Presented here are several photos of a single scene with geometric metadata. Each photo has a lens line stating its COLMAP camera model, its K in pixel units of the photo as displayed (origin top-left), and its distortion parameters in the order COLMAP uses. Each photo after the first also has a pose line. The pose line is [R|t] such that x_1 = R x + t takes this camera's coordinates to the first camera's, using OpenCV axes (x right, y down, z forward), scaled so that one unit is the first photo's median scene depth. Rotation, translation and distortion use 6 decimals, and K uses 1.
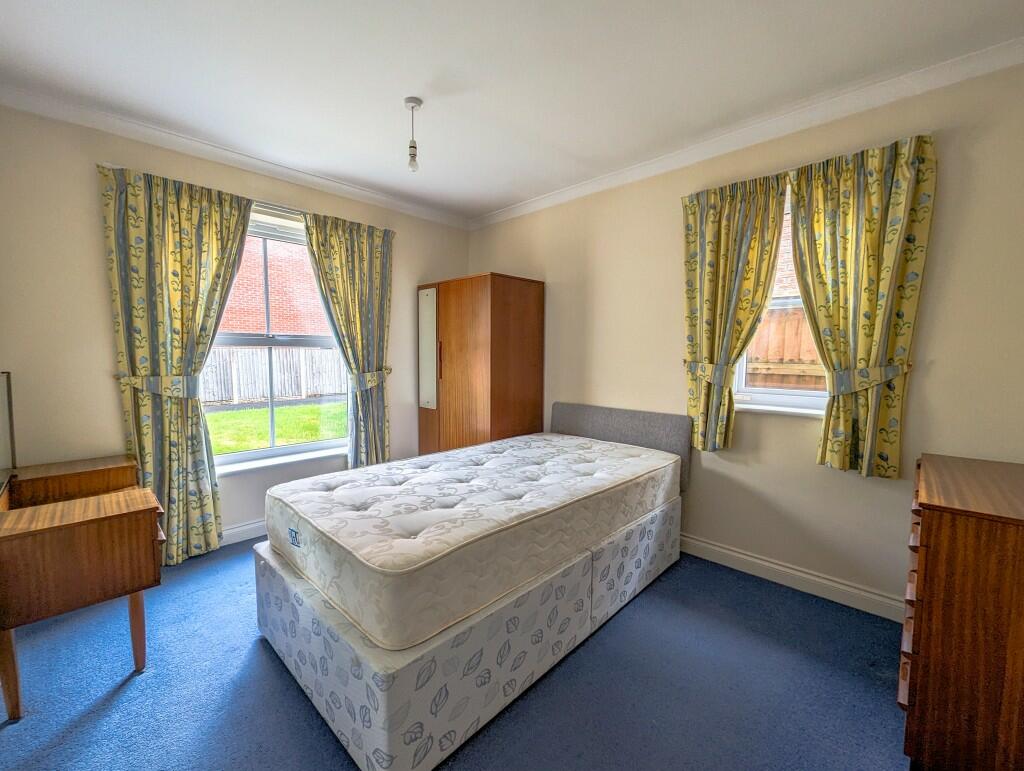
lens RADIAL K [[429.6, 0, 514.7], [0, 429.6, 389.9], [0, 0, 1]] dist [-0.001013, -0.000311]
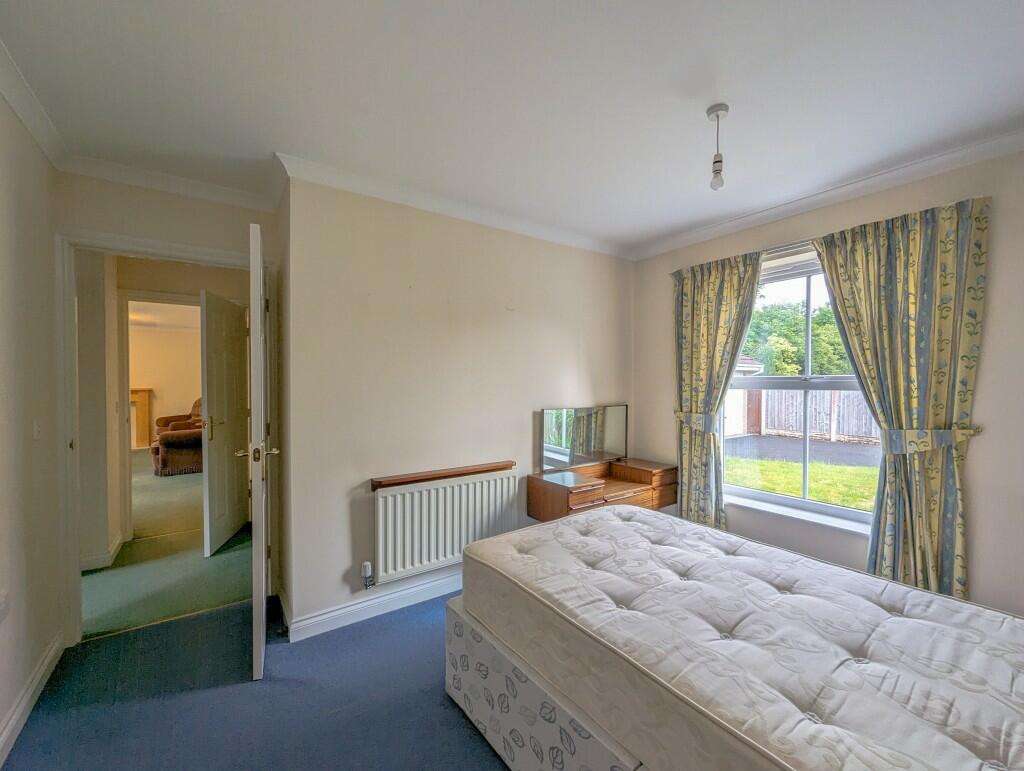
lens RADIAL K [[429.6, 0, 514.7], [0, 429.6, 389.9], [0, 0, 1]] dist [-0.001013, -0.000311]
pose [[-0.185664, 0.012008, -0.982540, 0.585117], [-0.082184, 0.996232, 0.027705, -0.095202], [0.979170, 0.085893, -0.183977, 0.700581]]
